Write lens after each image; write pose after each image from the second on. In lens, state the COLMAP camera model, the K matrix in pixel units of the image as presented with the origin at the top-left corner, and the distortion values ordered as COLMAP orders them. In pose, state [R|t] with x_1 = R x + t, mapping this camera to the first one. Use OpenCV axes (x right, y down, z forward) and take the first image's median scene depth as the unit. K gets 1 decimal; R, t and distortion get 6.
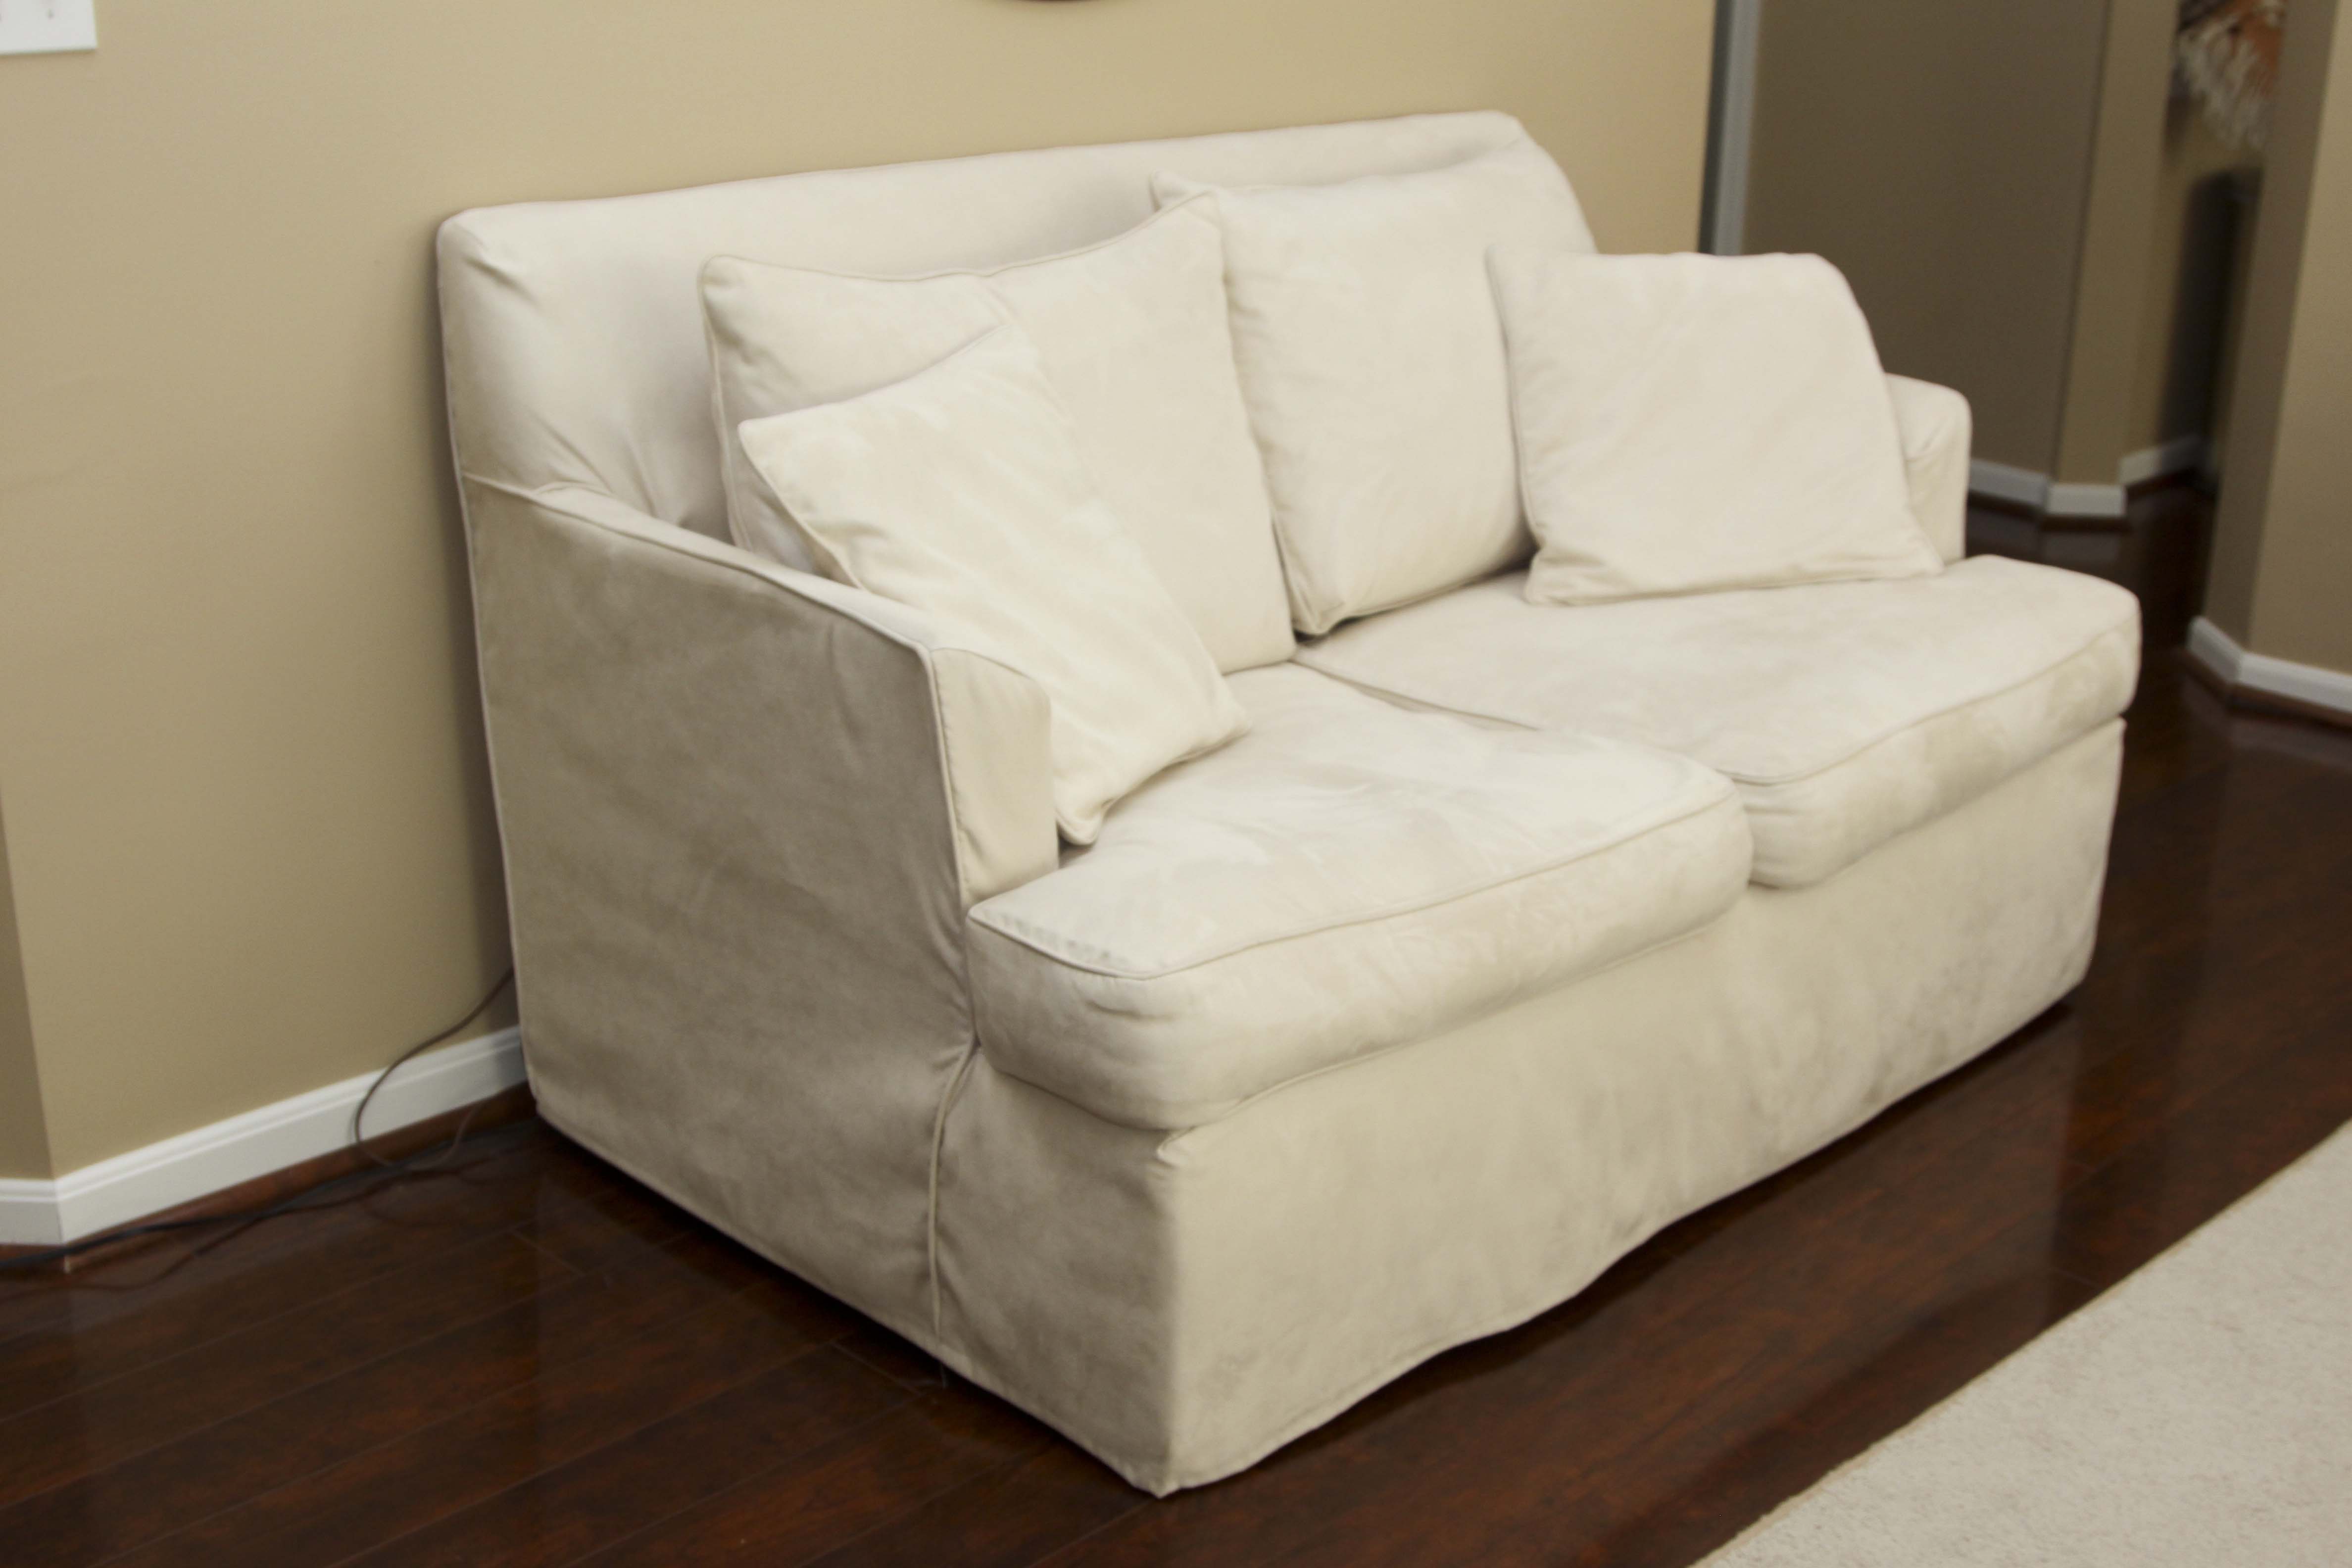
lens RADIAL K [[2913.4, 0, 1188.3], [0, 2913.4, 775.9], [0, 0, 1]] dist [-0.085309, 0.000000]
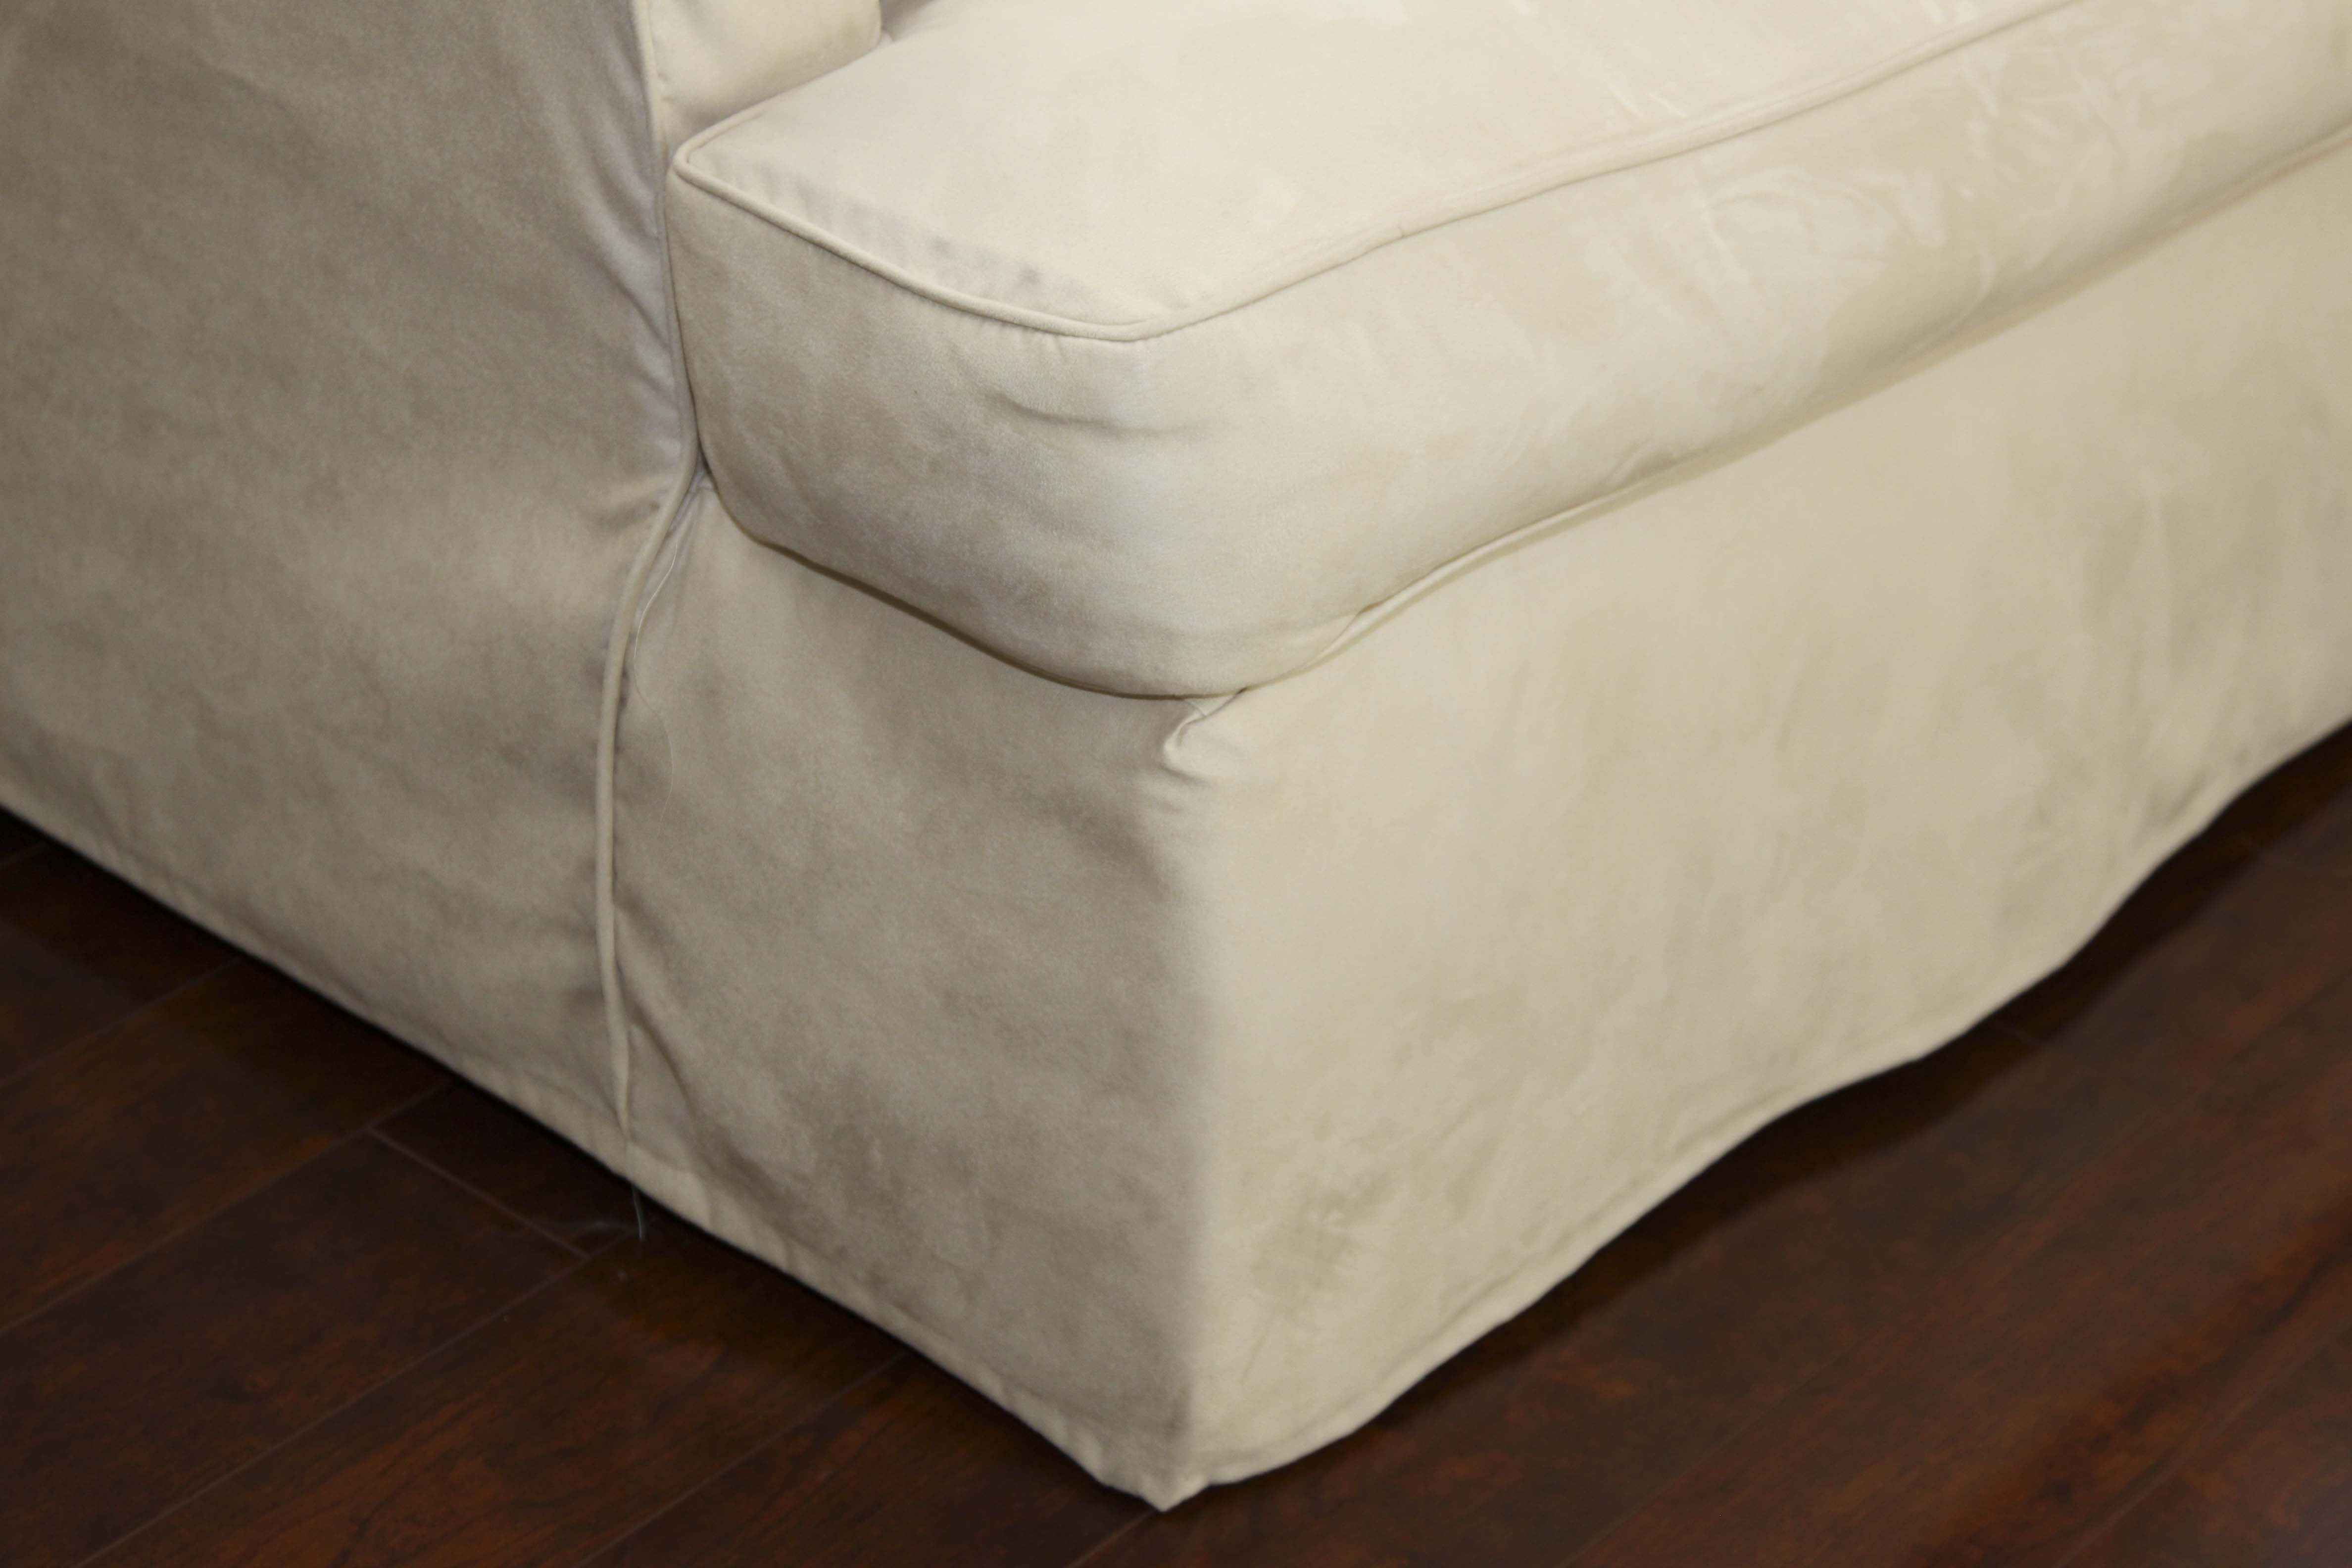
lens RADIAL K [[5327.9, 0, 1193.9], [0, 5327.9, 797.1], [0, 0, 1]] dist [0.167460, 0.000000]
pose [[0.998619, -0.025485, 0.045935, -0.036538], [0.014998, 0.976357, 0.215645, -0.024087], [-0.050345, -0.214659, 0.975391, 0.230371]]
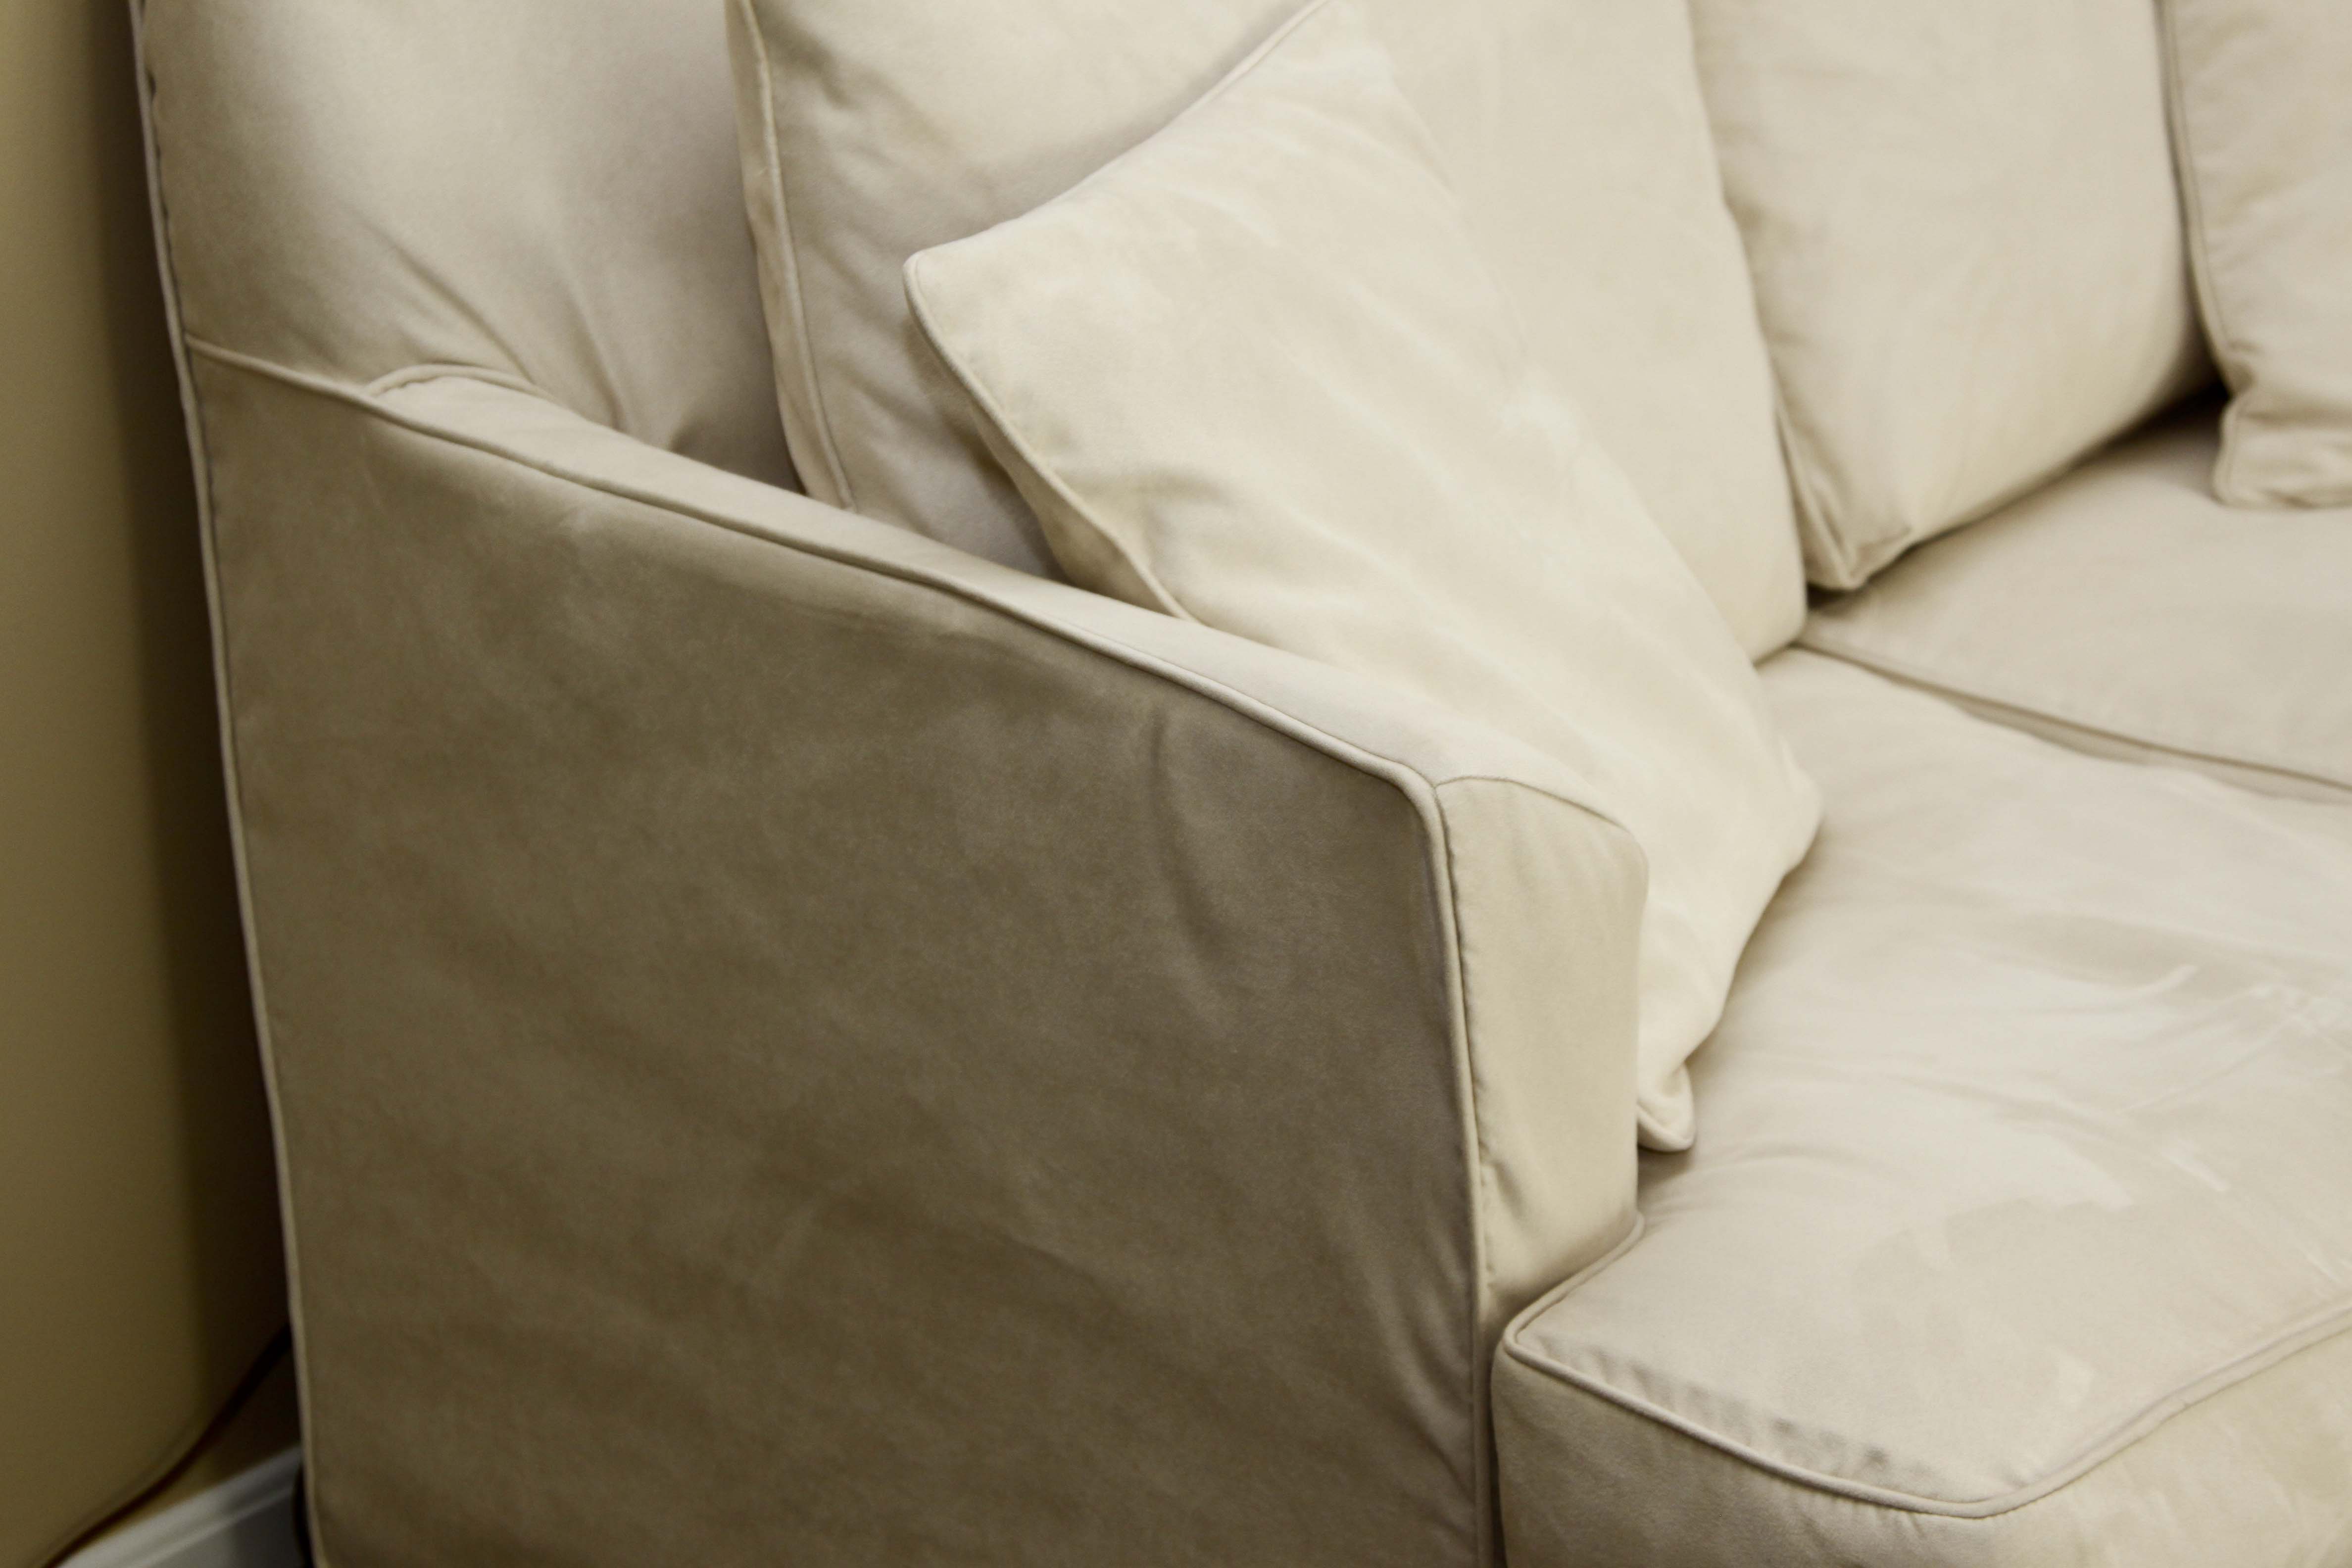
lens RADIAL K [[4767.7, 0, 1190.9], [0, 4767.7, 767.5], [0, 0, 1]] dist [0.059776, 0.000000]
pose [[0.995548, -0.031300, 0.088912, -0.174090], [0.027058, 0.998456, 0.048519, -0.074804], [-0.090294, -0.045897, 0.994857, 0.241041]]
